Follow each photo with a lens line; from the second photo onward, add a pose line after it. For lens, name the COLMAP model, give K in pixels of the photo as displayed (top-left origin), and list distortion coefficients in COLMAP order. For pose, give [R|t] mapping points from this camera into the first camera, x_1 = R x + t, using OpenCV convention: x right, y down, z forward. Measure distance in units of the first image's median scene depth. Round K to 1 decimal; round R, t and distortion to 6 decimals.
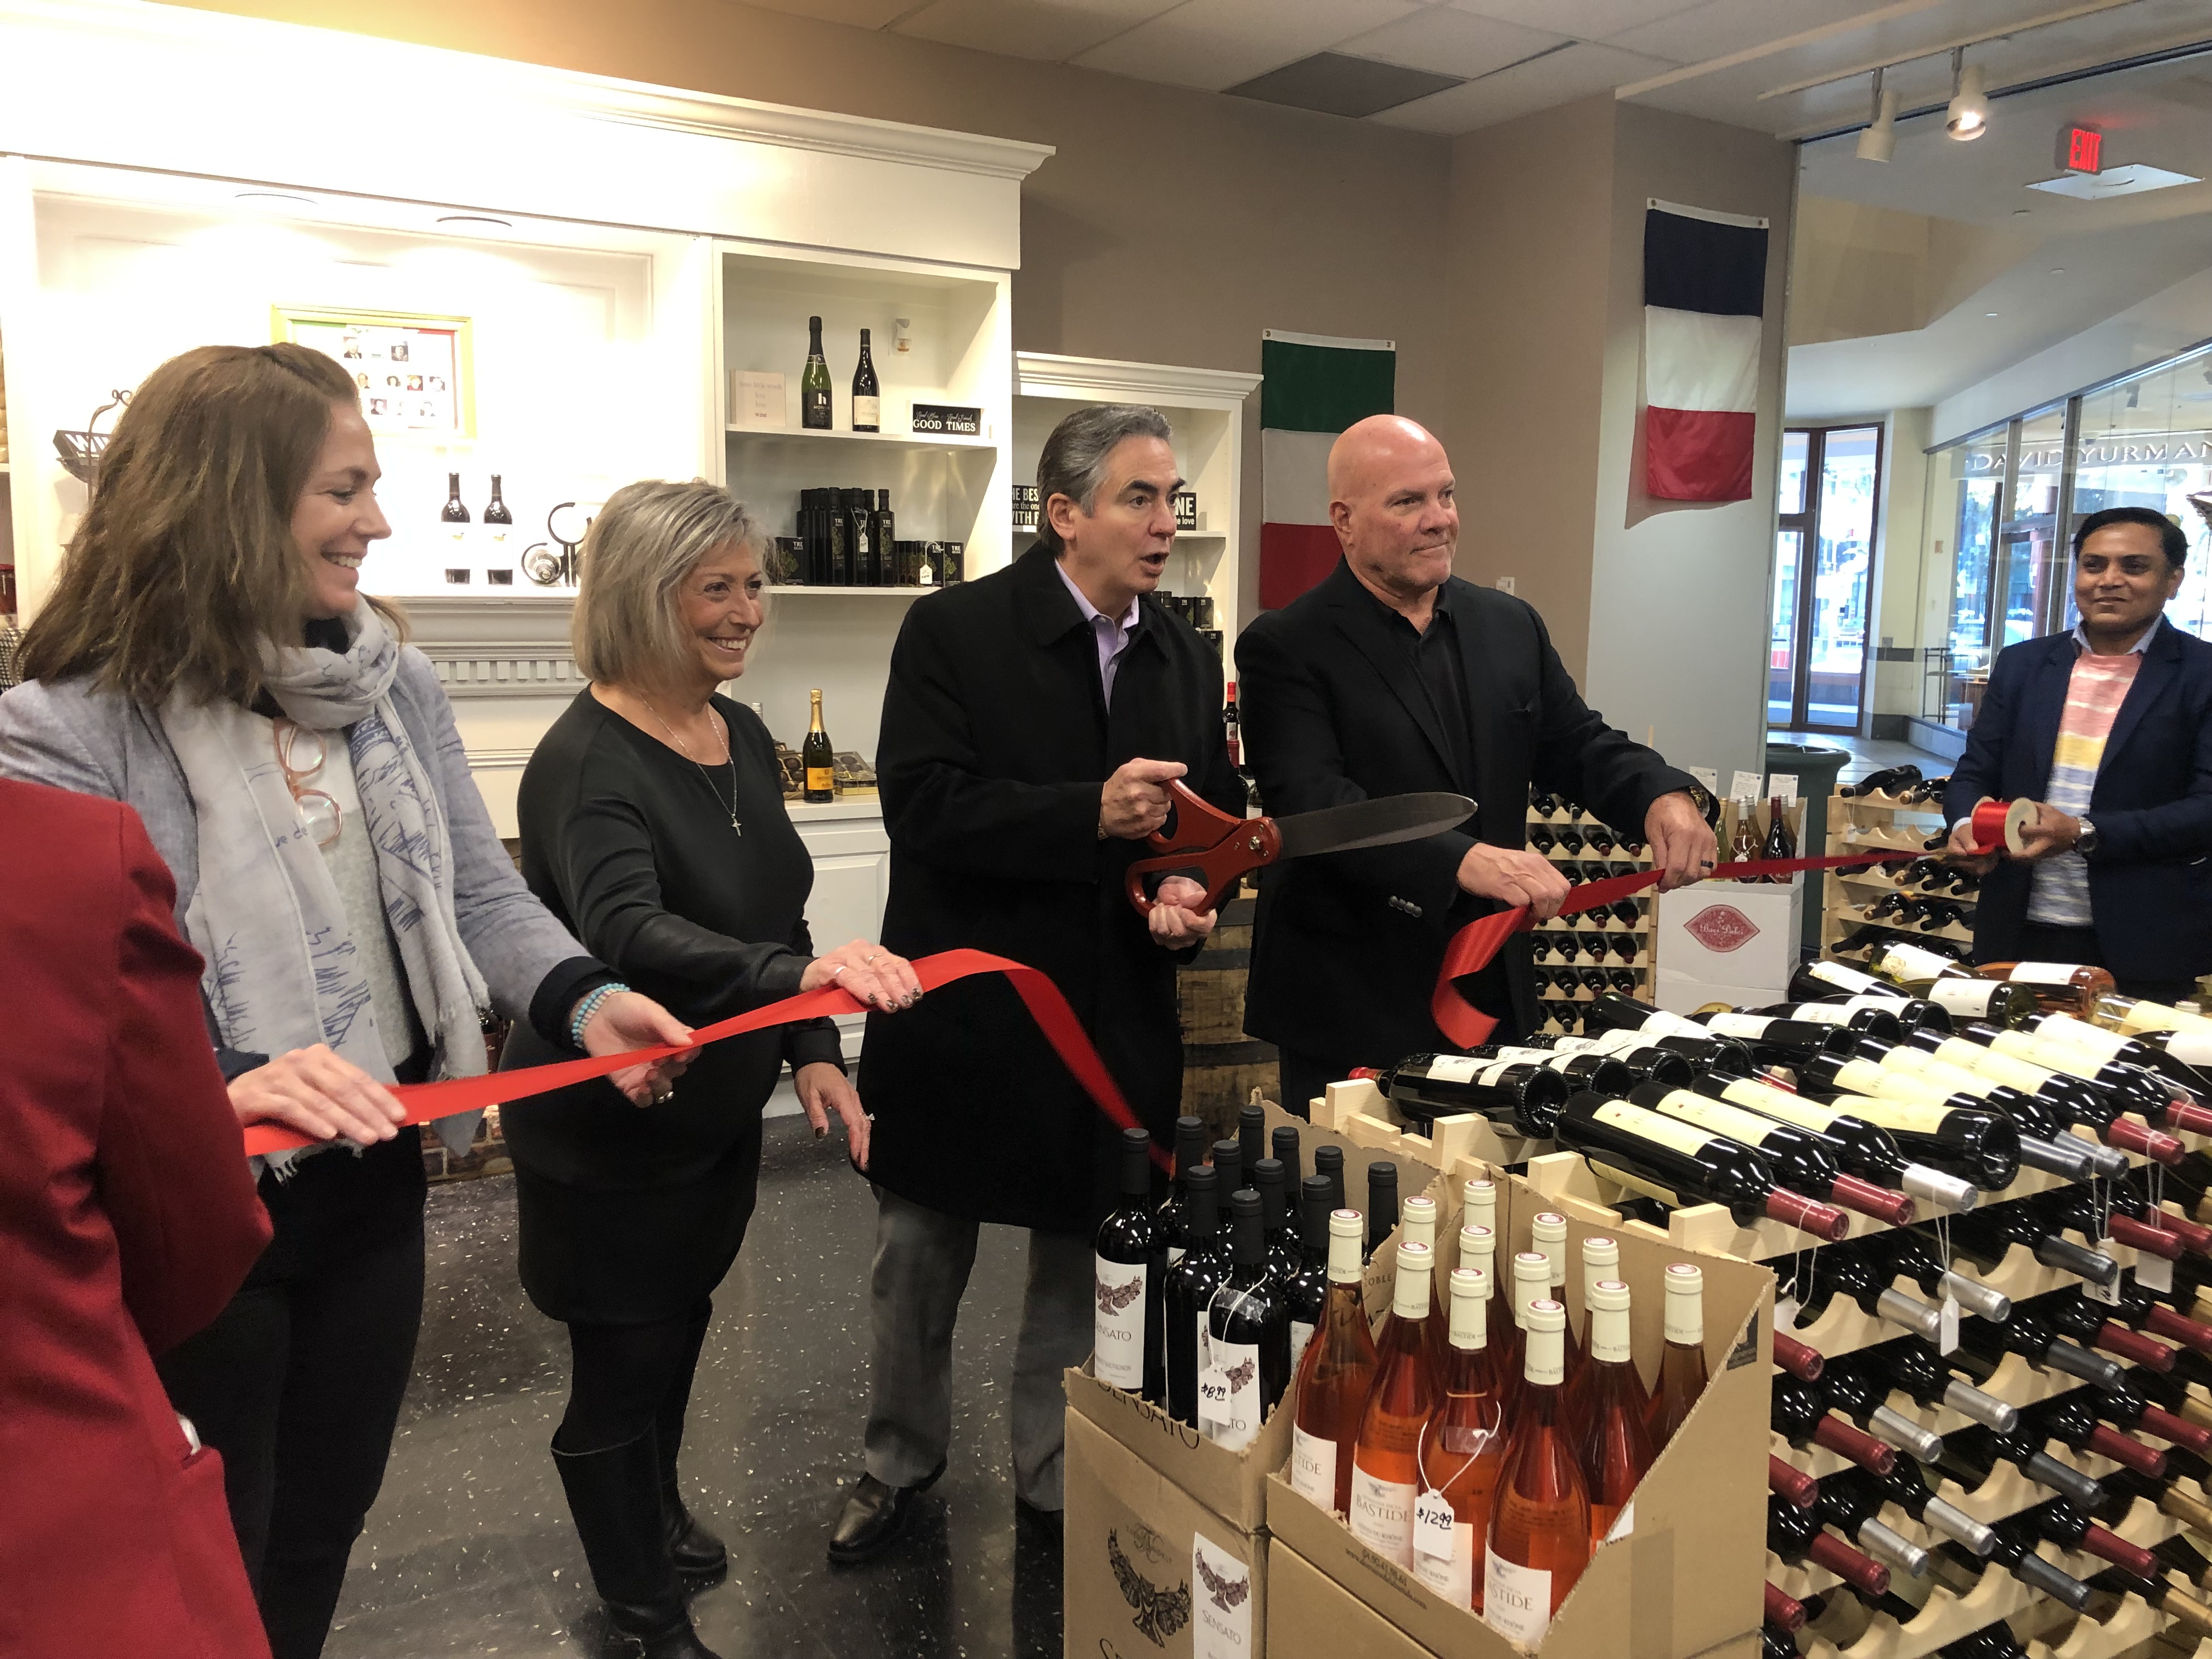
lens RADIAL K [[1826.0, 0, 1111.2], [0, 1826.0, 836.6], [0, 0, 1]] dist [0.014623, -0.012835]
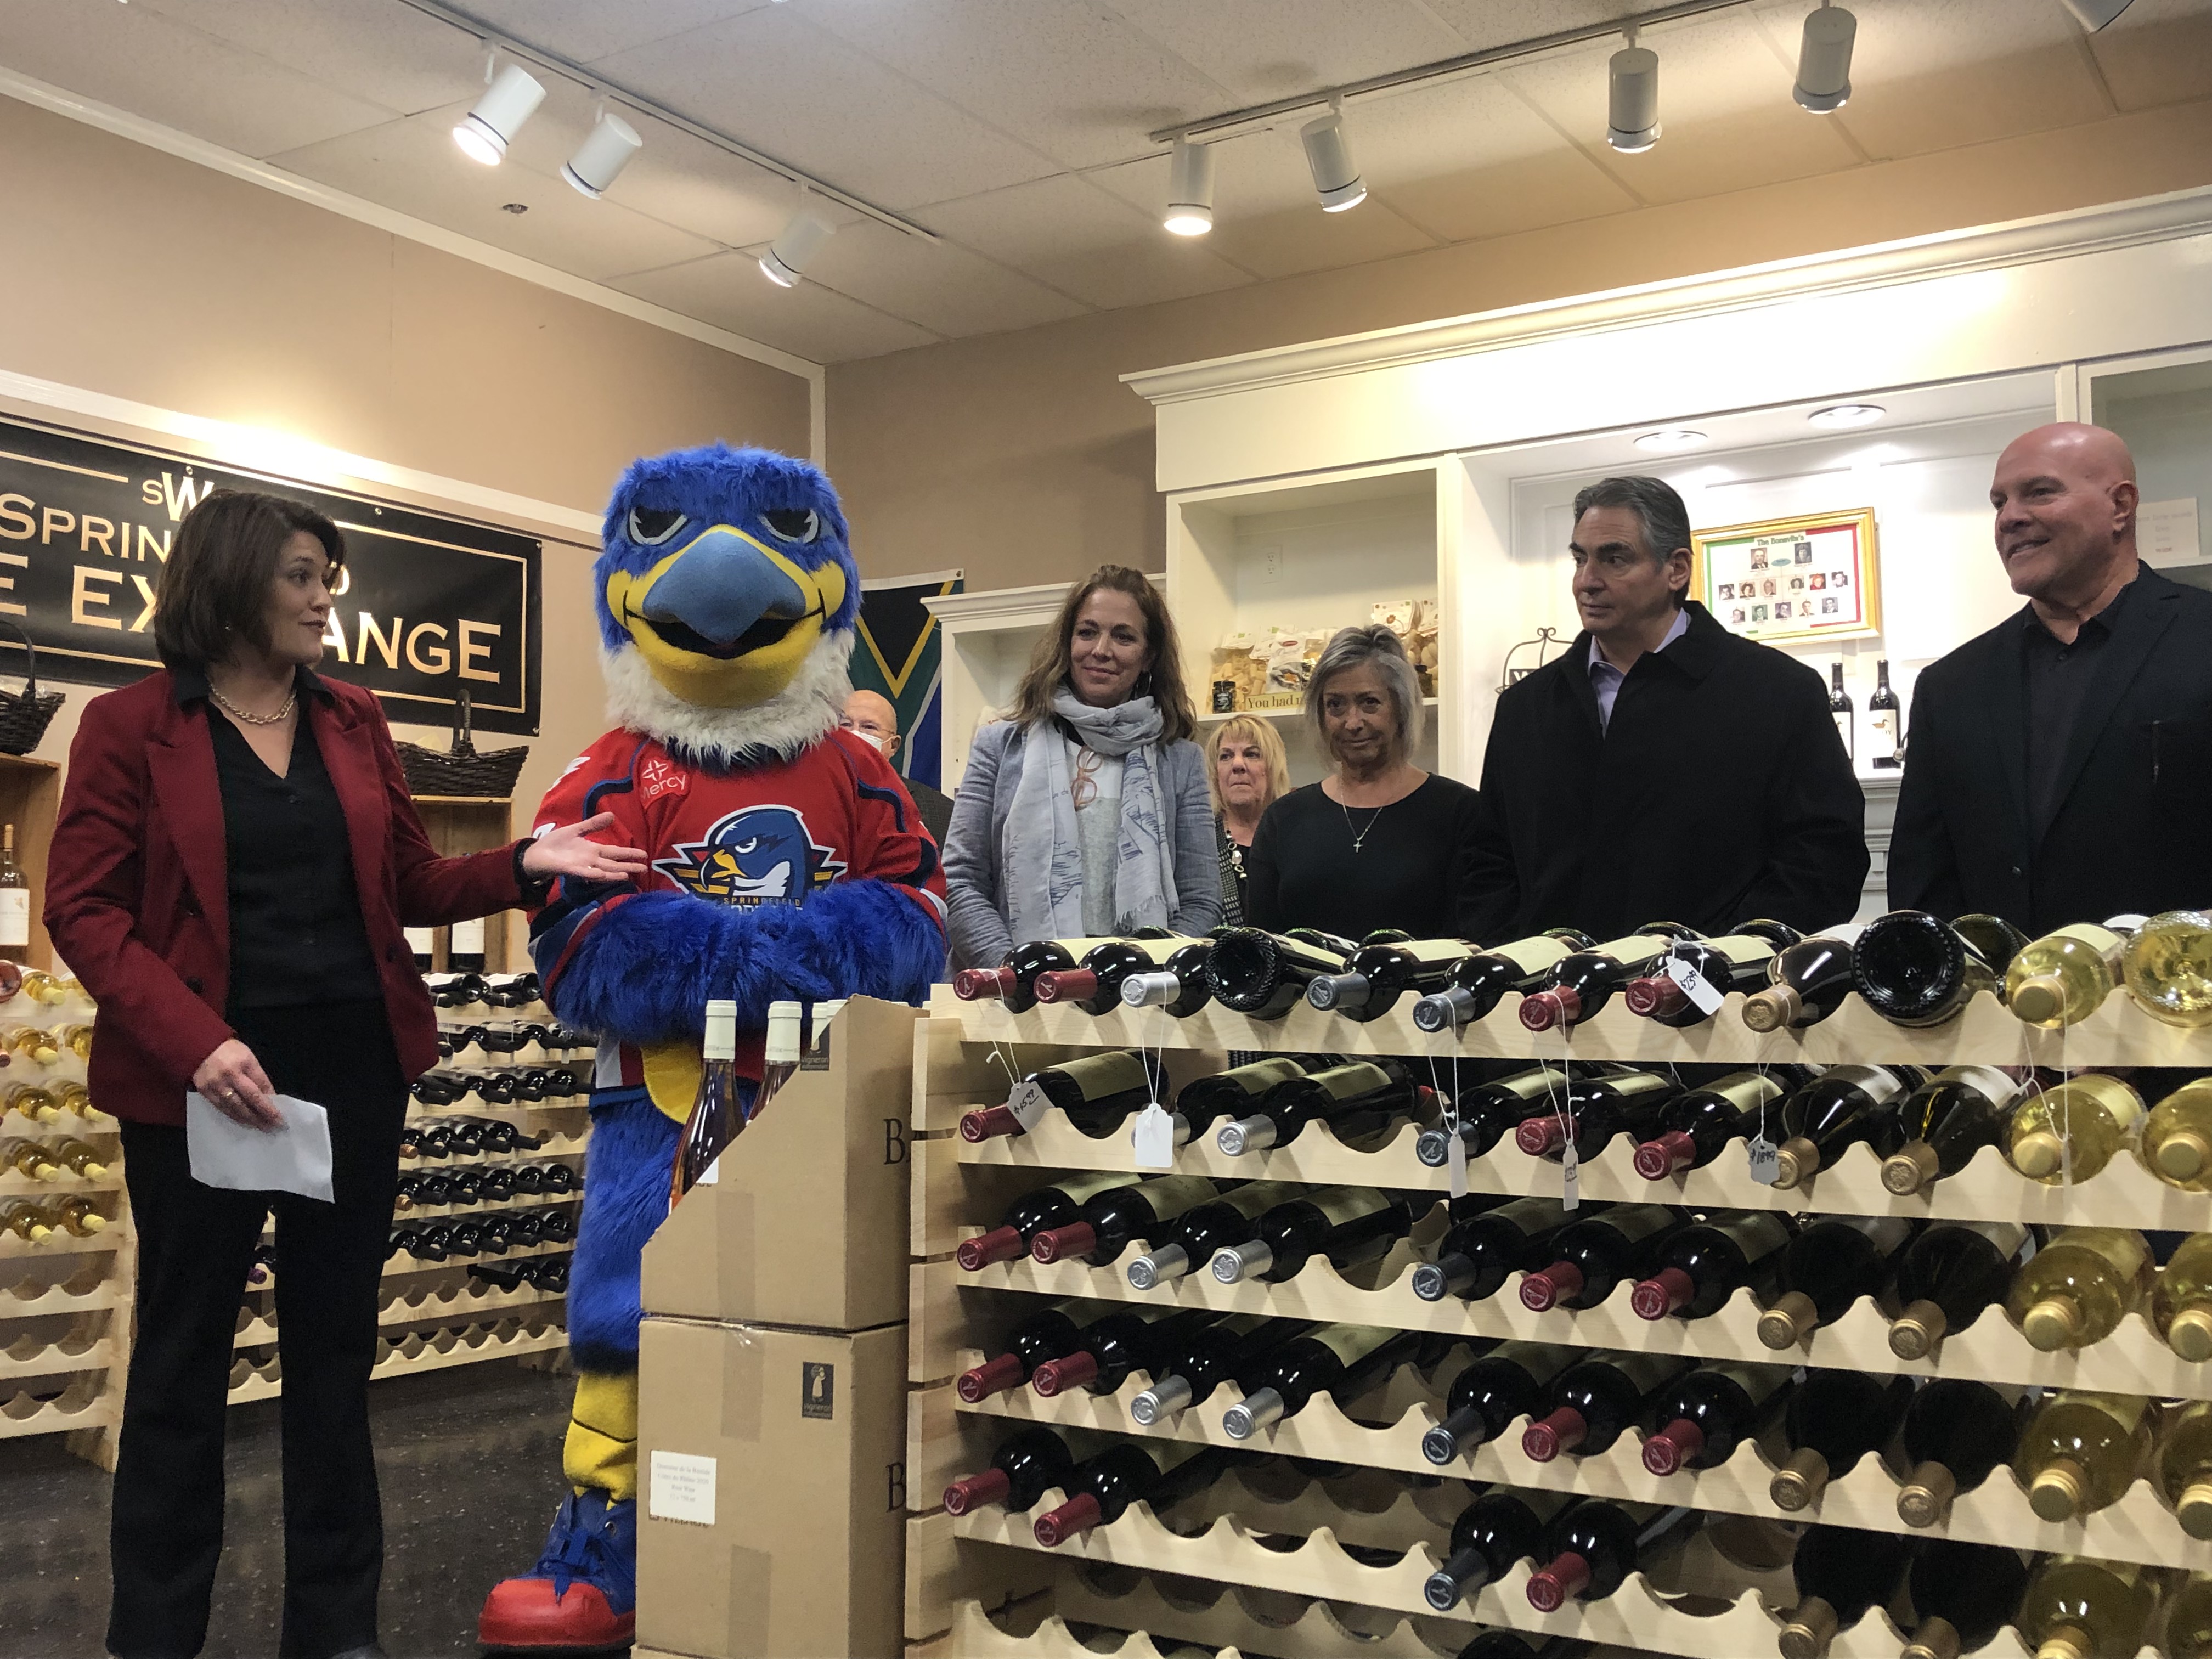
lens RADIAL K [[2200.8, 0, 1115.1], [0, 2200.8, 799.5], [0, 0, 1]] dist [0.132077, -0.414263]
pose [[0.446205, -0.089433, -0.890451, 1.217899], [-0.109453, 0.982071, -0.153481, 0.226470], [0.888212, 0.165947, 0.428416, 0.382941]]
